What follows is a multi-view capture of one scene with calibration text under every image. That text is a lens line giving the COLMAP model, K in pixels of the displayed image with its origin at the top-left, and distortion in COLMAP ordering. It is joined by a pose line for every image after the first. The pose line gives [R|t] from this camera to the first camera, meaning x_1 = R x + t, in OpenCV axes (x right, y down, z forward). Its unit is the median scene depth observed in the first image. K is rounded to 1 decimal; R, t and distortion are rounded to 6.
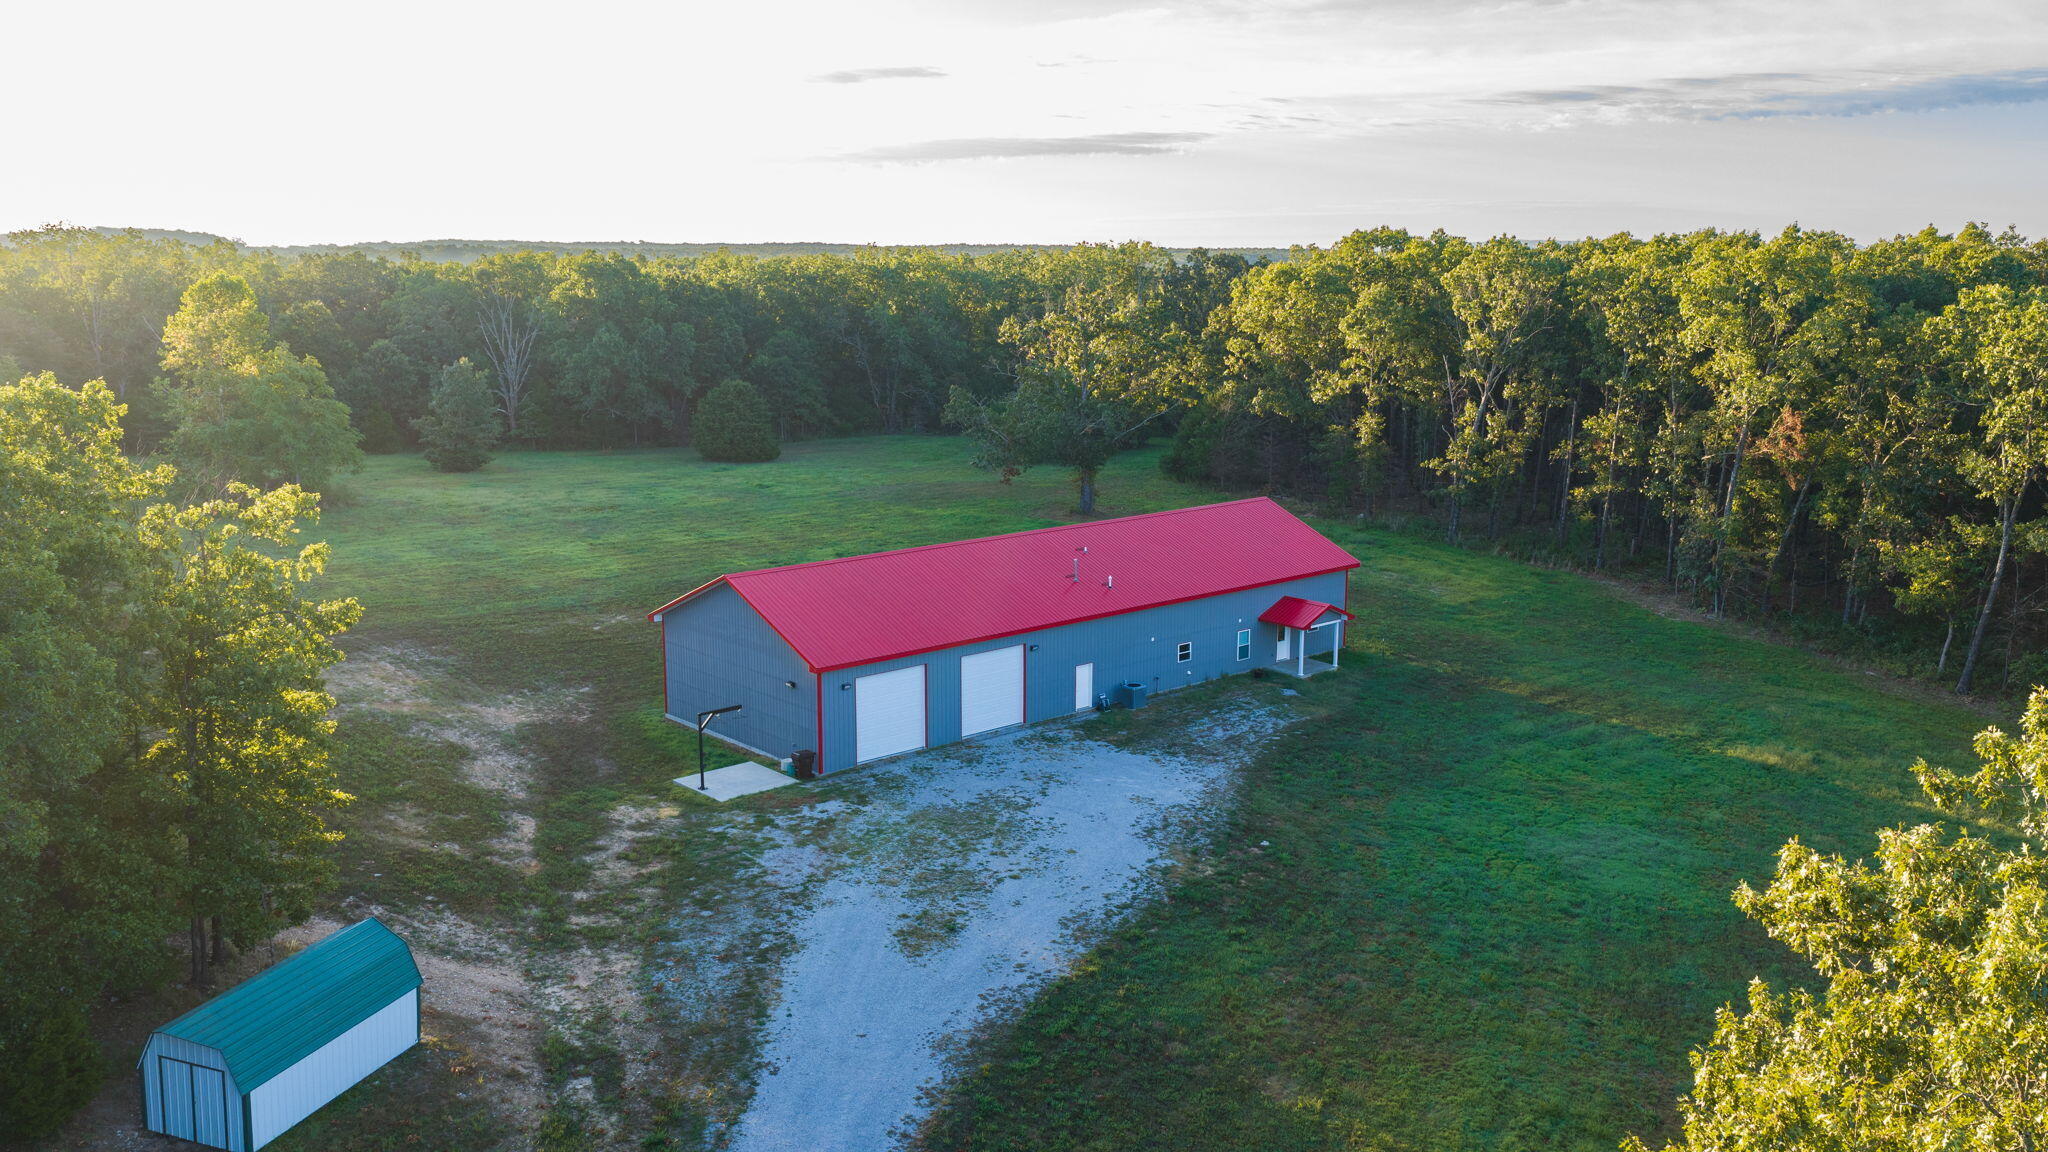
lens RADIAL K [[1664.6, 0, 1024.9], [0, 1664.6, 572.0], [0, 0, 1]] dist [0.017804, -0.045093]
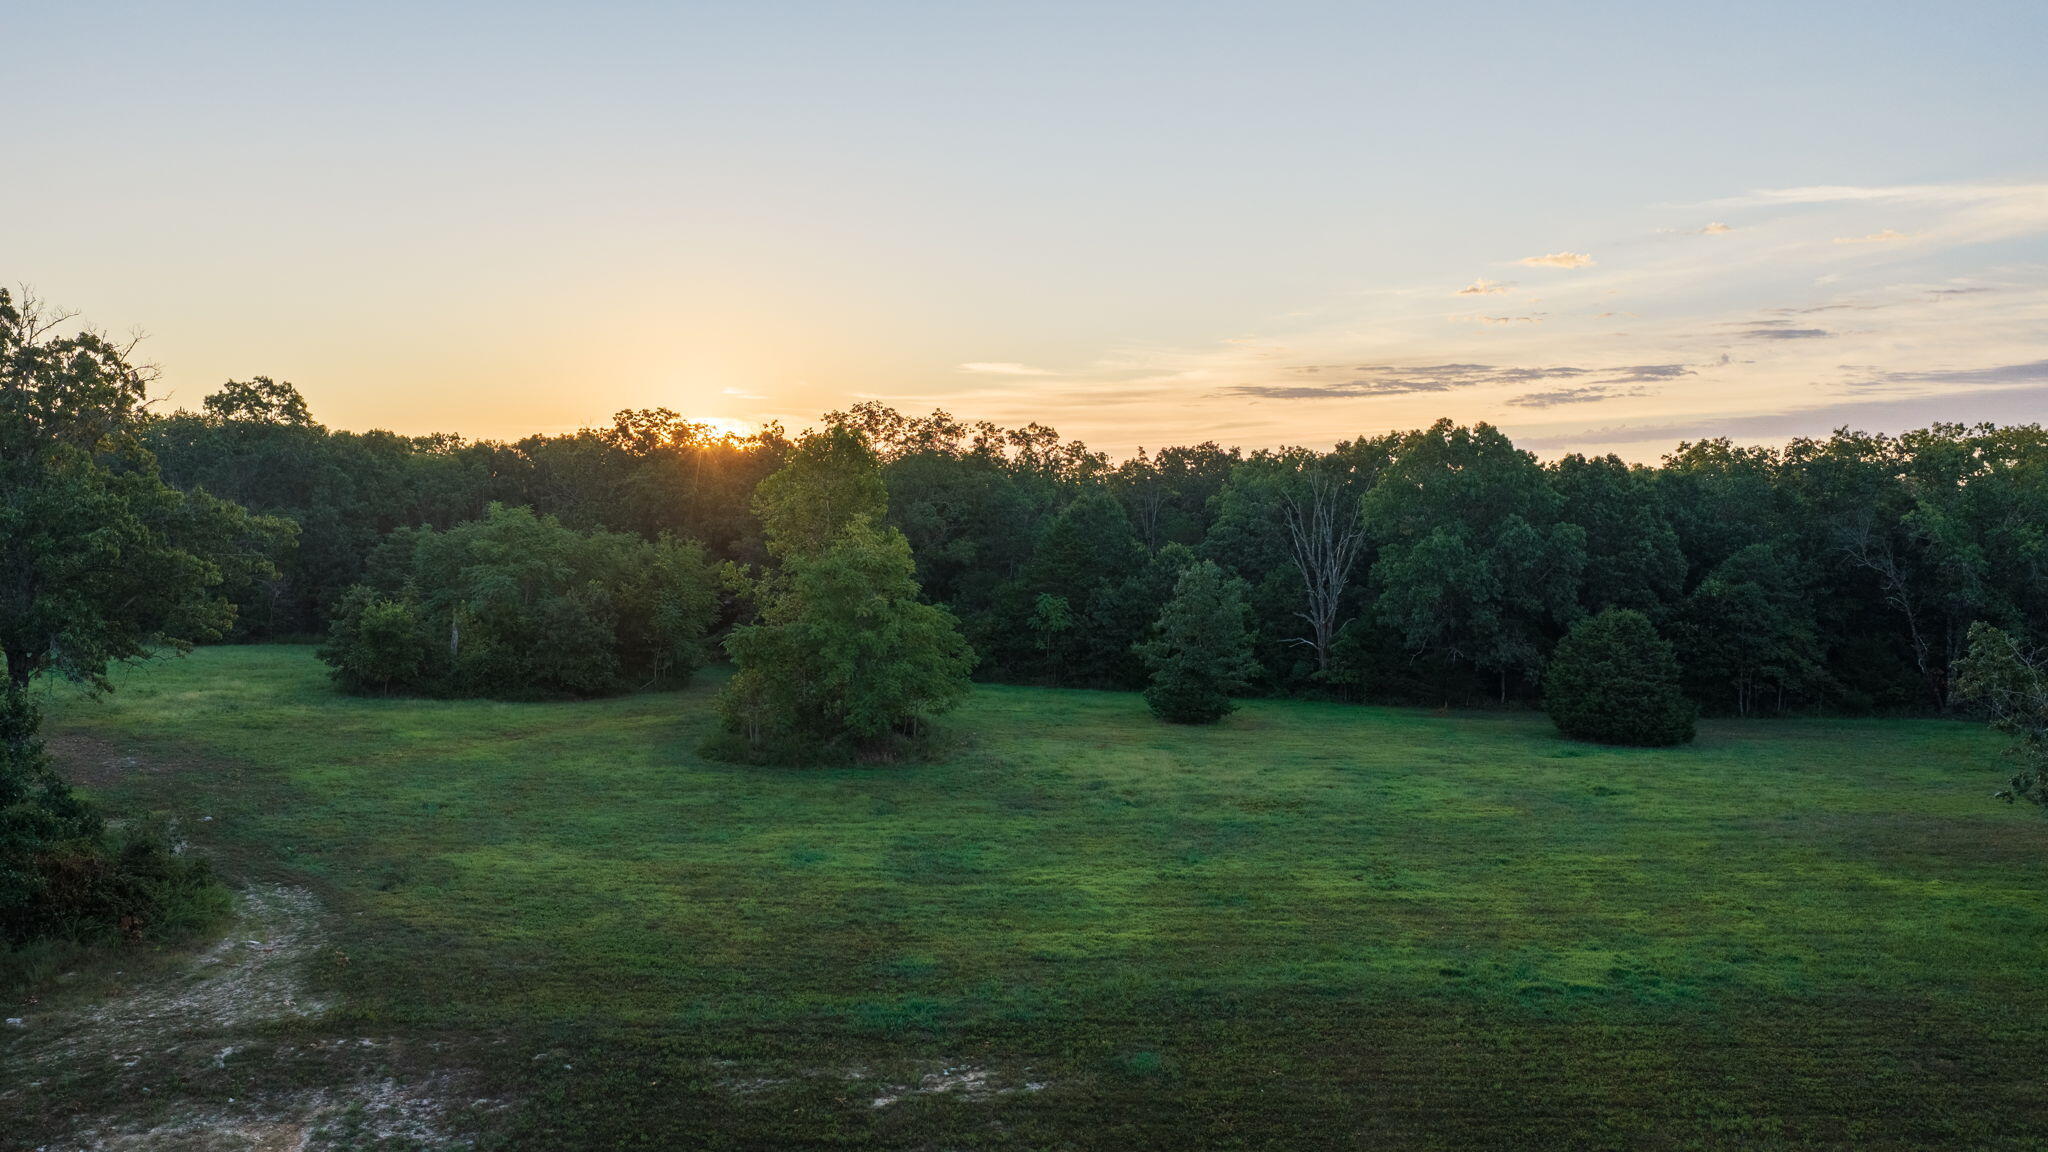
lens RADIAL K [[1664.6, 0, 1068.4], [0, 1664.6, 534.6], [0, 0, 1]] dist [0.017804, -0.045093]
pose [[0.807064, 0.012507, -0.590331, 0.045627], [-0.114715, 0.984047, -0.135983, -0.066691], [0.579213, 0.177467, 0.795624, 0.727773]]
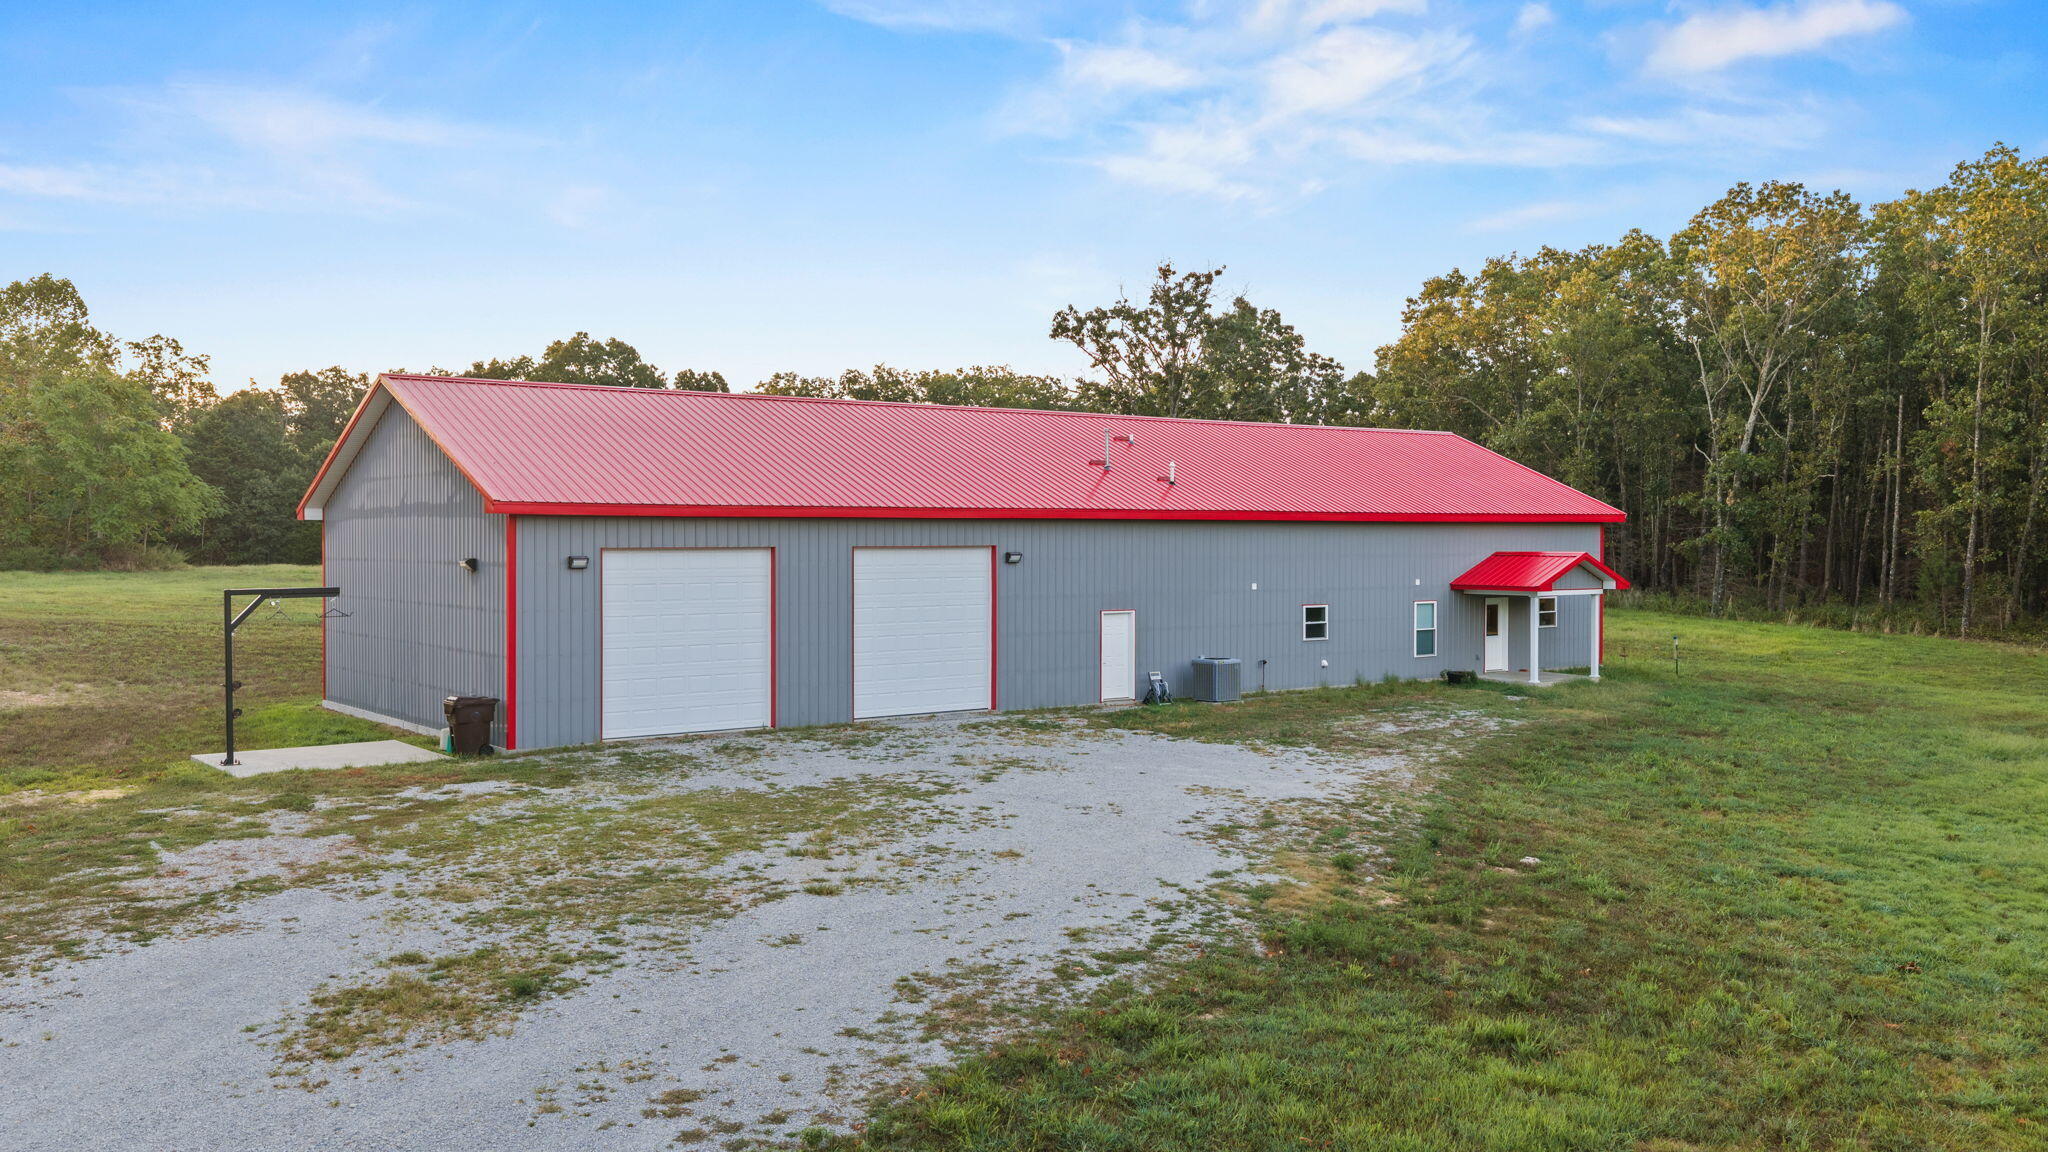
lens RADIAL K [[1664.6, 0, 1027.2], [0, 1664.6, 574.6], [0, 0, 1]] dist [0.017804, -0.045093]
pose [[0.996883, -0.001741, -0.078876, 0.045089], [-0.011845, 0.985121, -0.171455, 0.124573], [0.078001, 0.171854, 0.982029, 0.457473]]
